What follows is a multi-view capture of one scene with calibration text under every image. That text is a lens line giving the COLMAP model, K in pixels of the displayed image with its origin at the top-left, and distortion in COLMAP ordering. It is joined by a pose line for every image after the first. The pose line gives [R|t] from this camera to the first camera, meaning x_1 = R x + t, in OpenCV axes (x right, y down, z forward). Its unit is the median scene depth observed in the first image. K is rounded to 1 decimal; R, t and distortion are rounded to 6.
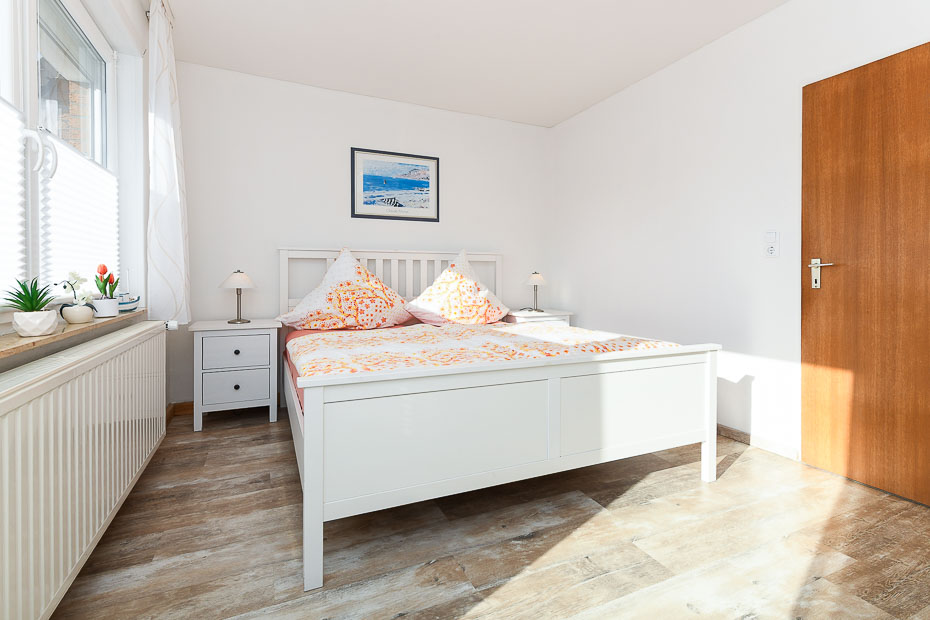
lens RADIAL K [[424.9, 0, 457.8], [0, 424.9, 291.3], [0, 0, 1]] dist [0.004139, -0.000658]
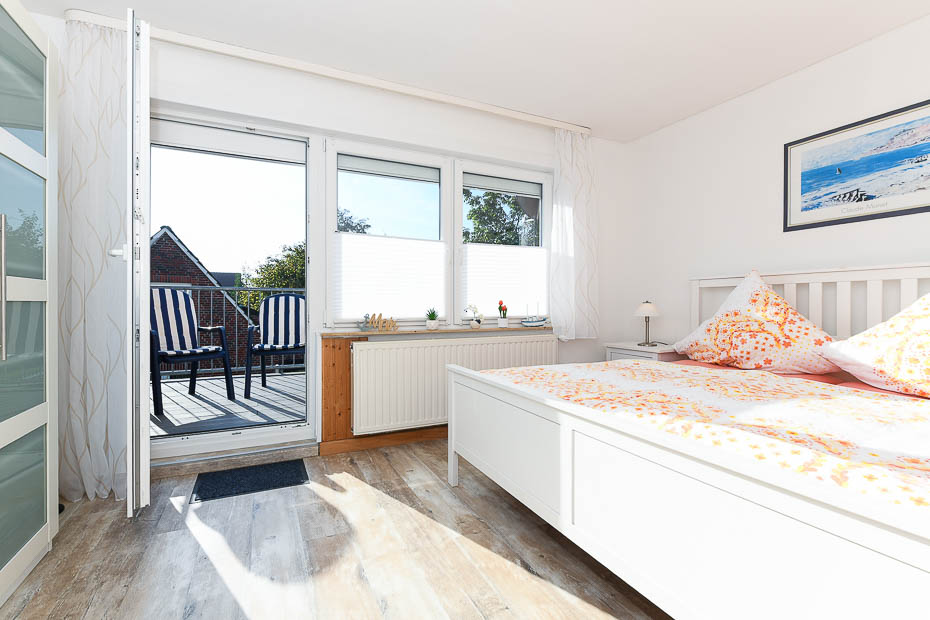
lens RADIAL K [[407.5, 0, 446.7], [0, 407.5, 317.4], [0, 0, 1]] dist [-0.000909, -0.001990]
pose [[0.025687, 0.031546, -0.999172, 0.557661], [-0.029882, 0.999080, 0.030775, -0.019408], [0.999223, 0.029067, 0.026606, 0.388845]]
